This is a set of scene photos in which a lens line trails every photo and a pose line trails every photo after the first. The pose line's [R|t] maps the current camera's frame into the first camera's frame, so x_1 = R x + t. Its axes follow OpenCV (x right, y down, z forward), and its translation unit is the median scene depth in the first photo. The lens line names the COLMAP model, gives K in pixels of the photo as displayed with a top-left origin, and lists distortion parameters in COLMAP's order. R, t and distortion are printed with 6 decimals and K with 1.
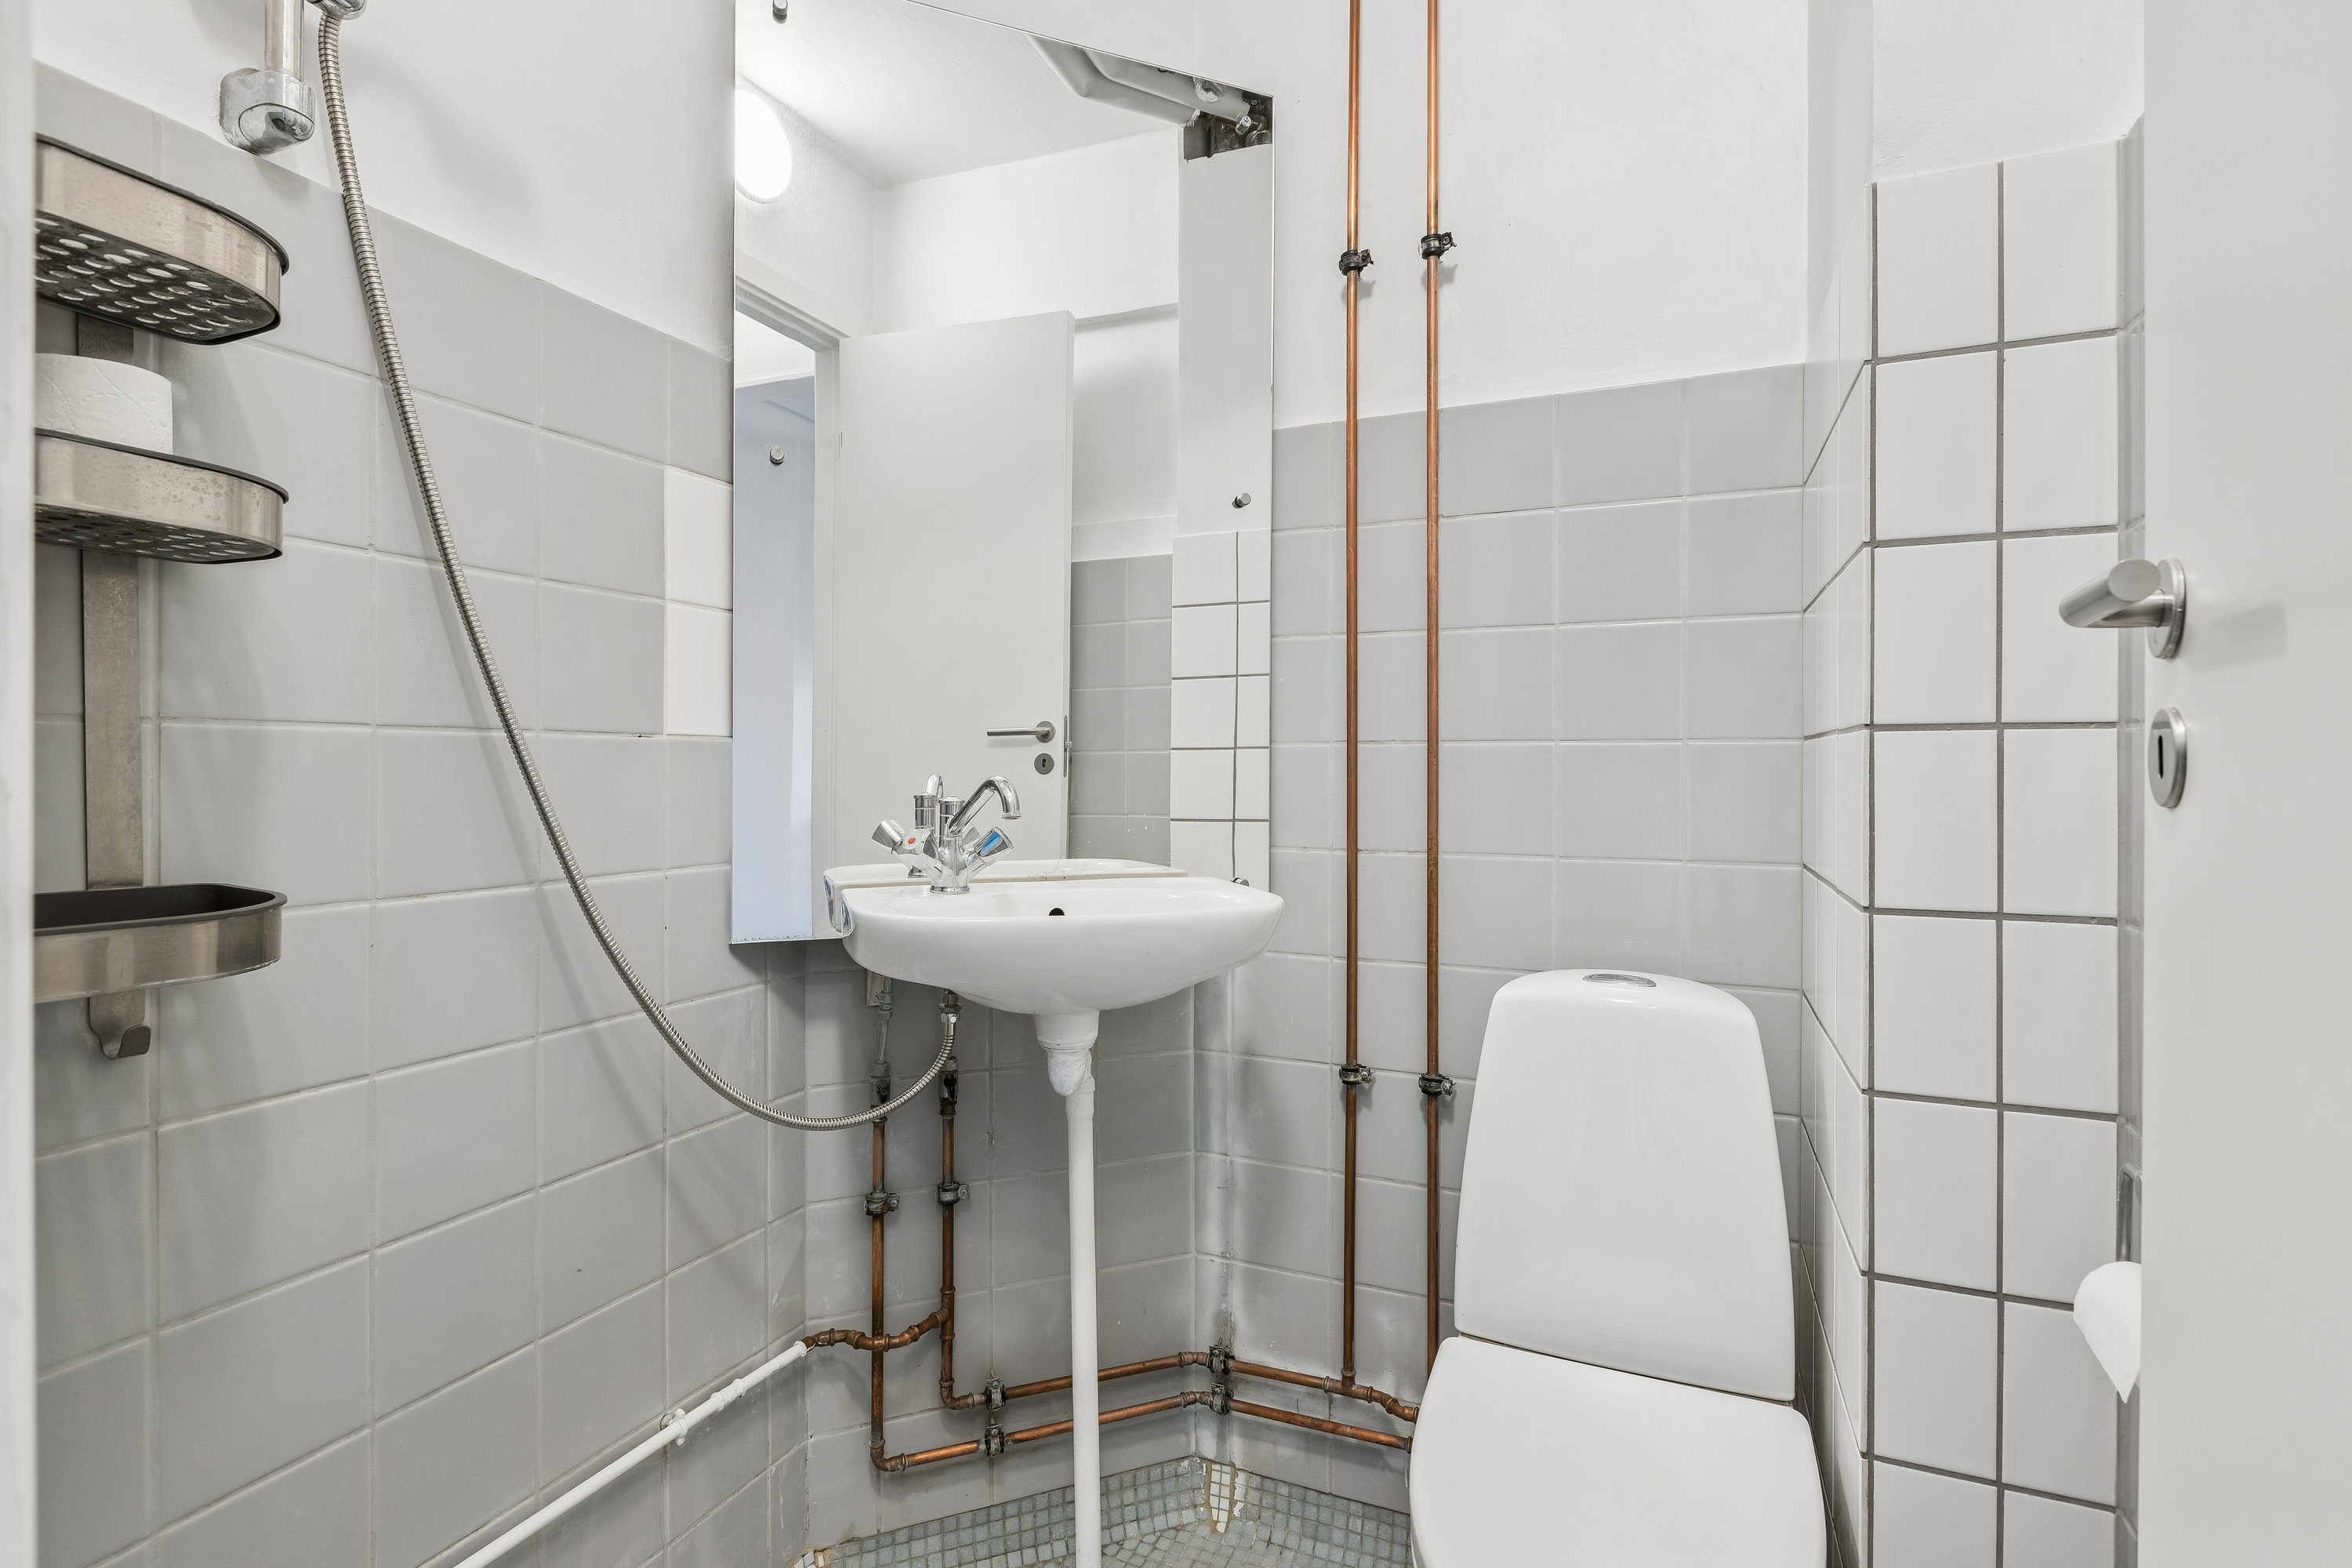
lens RADIAL K [[1119.2, 0, 1181.5], [0, 1119.2, 775.0], [0, 0, 1]] dist [0.001378, 0.000389]
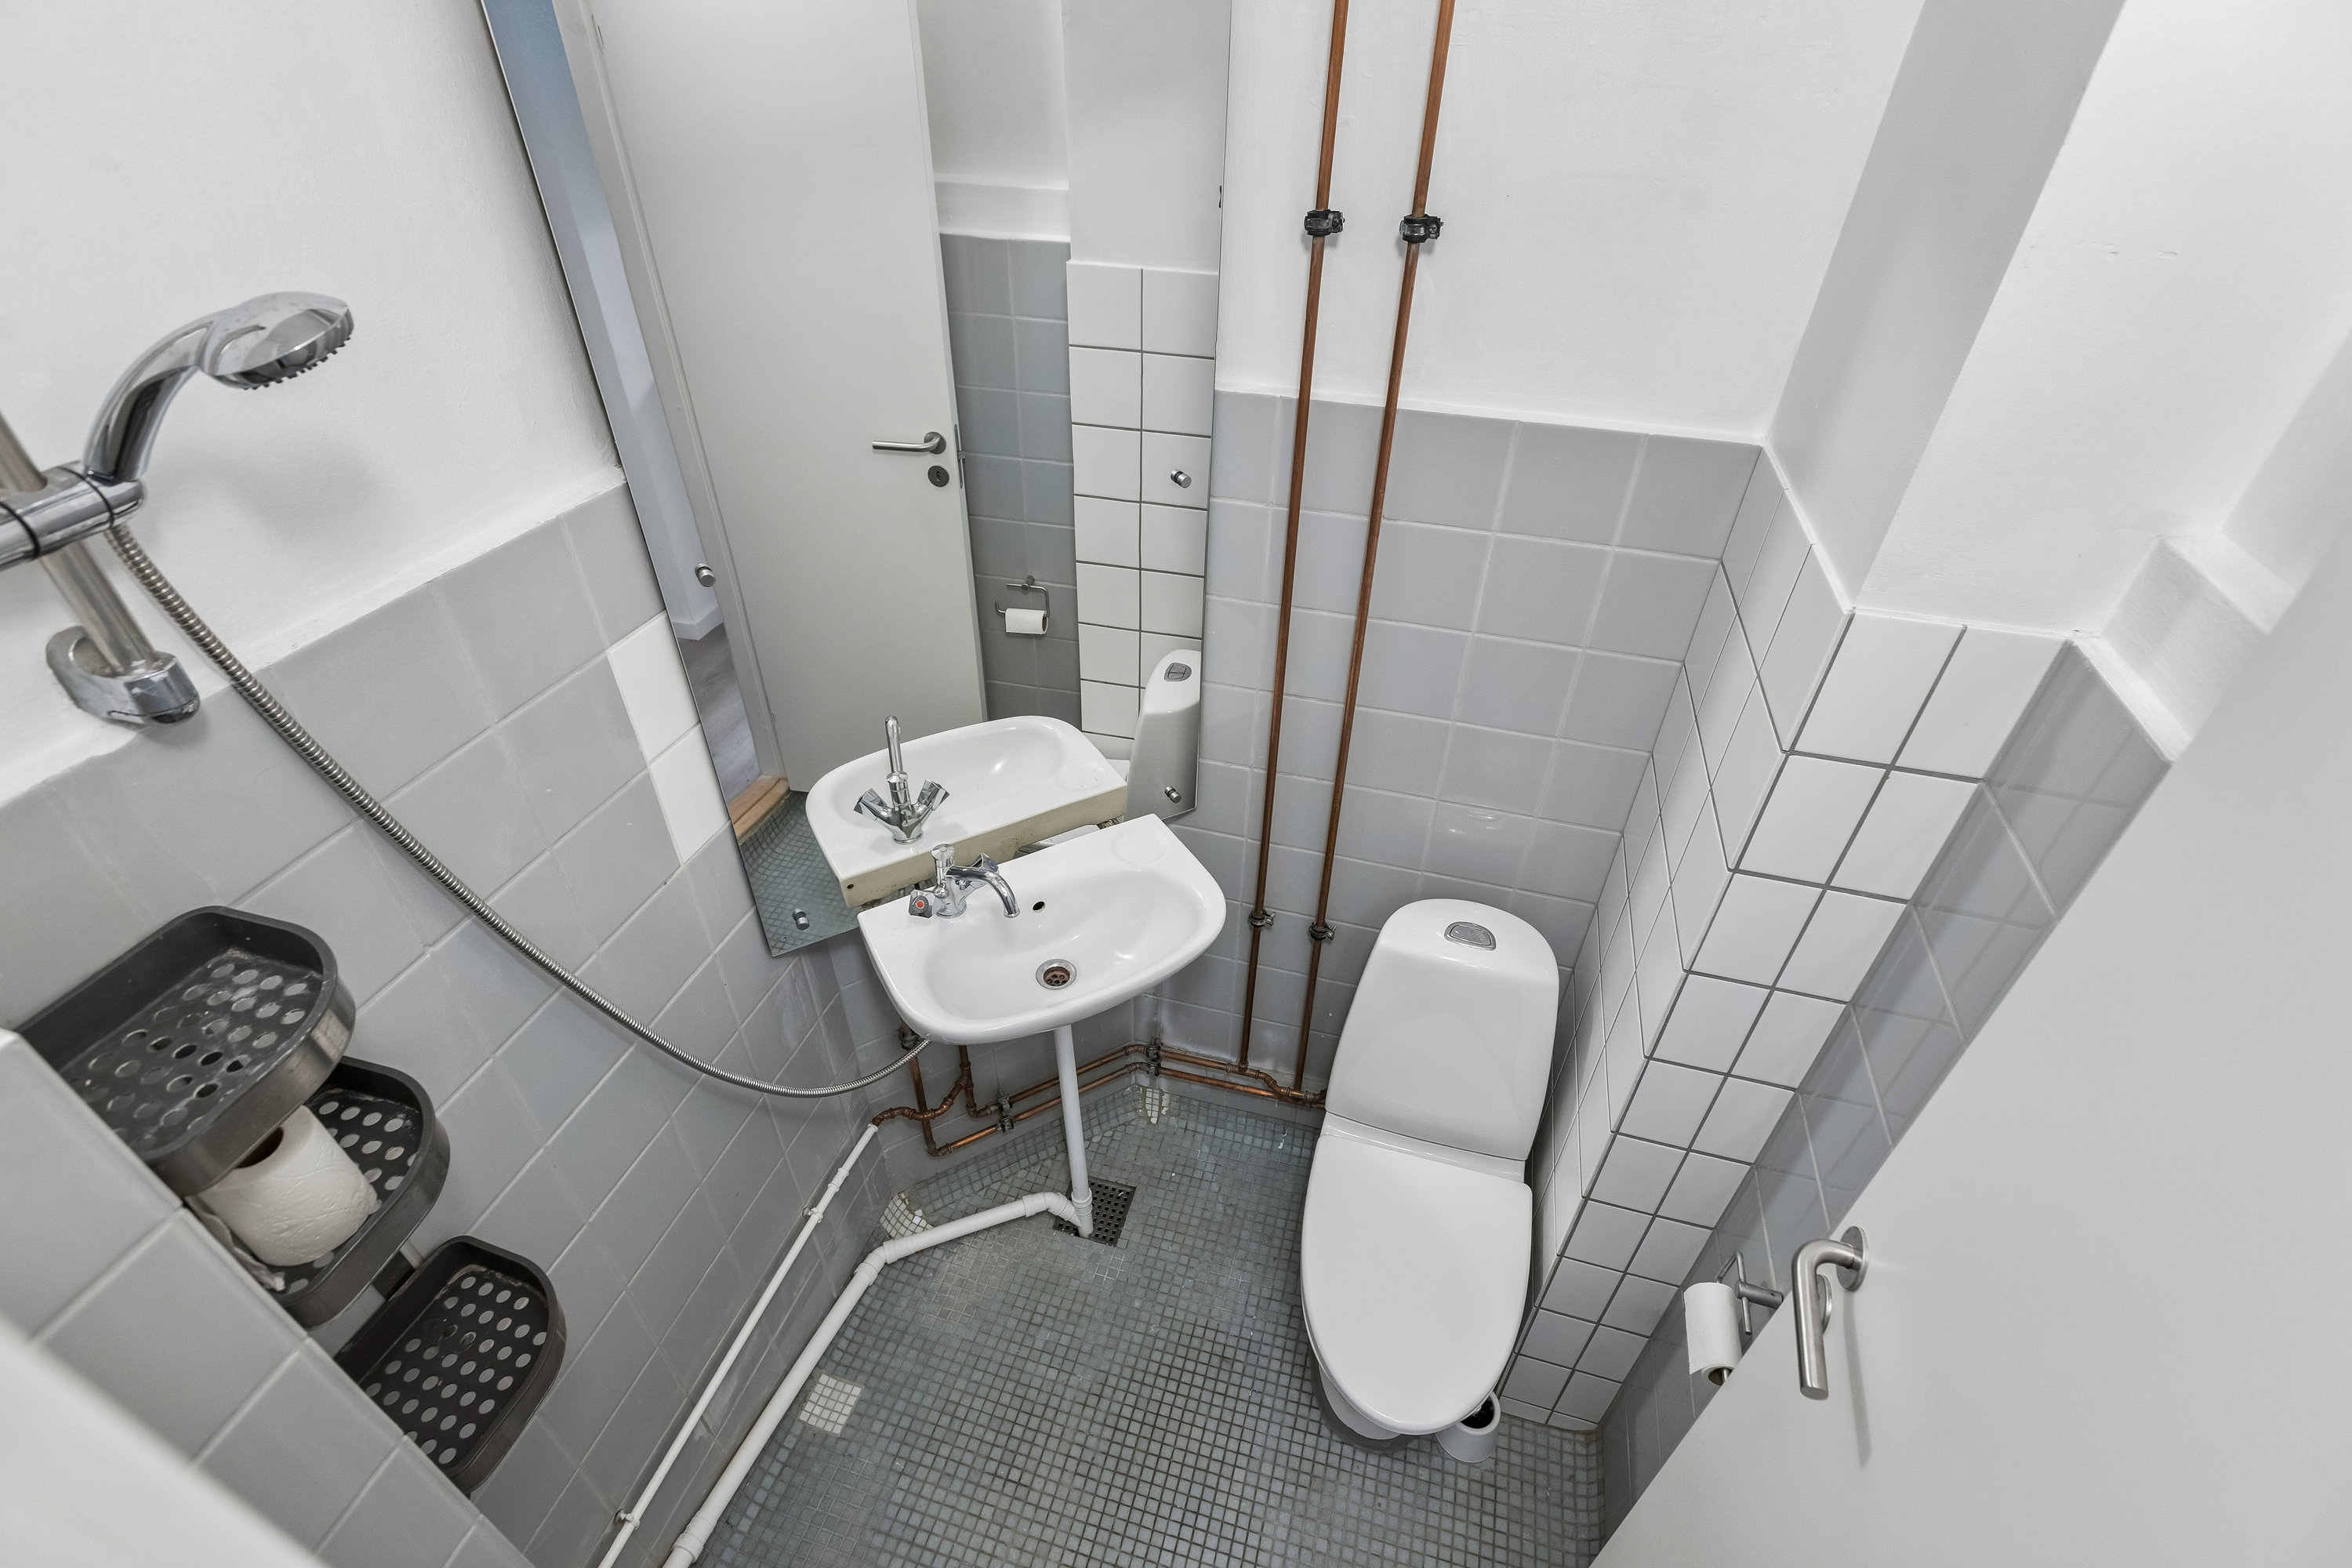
lens RADIAL K [[1066.4, 0, 1169.8], [0, 1066.4, 791.1], [0, 0, 1]] dist [0.004345, 0.000700]
pose [[0.991024, -0.070567, 0.113544, -0.079624], [-0.013030, 0.794304, 0.607381, -0.593547], [-0.133050, -0.603408, 0.786255, 0.123269]]
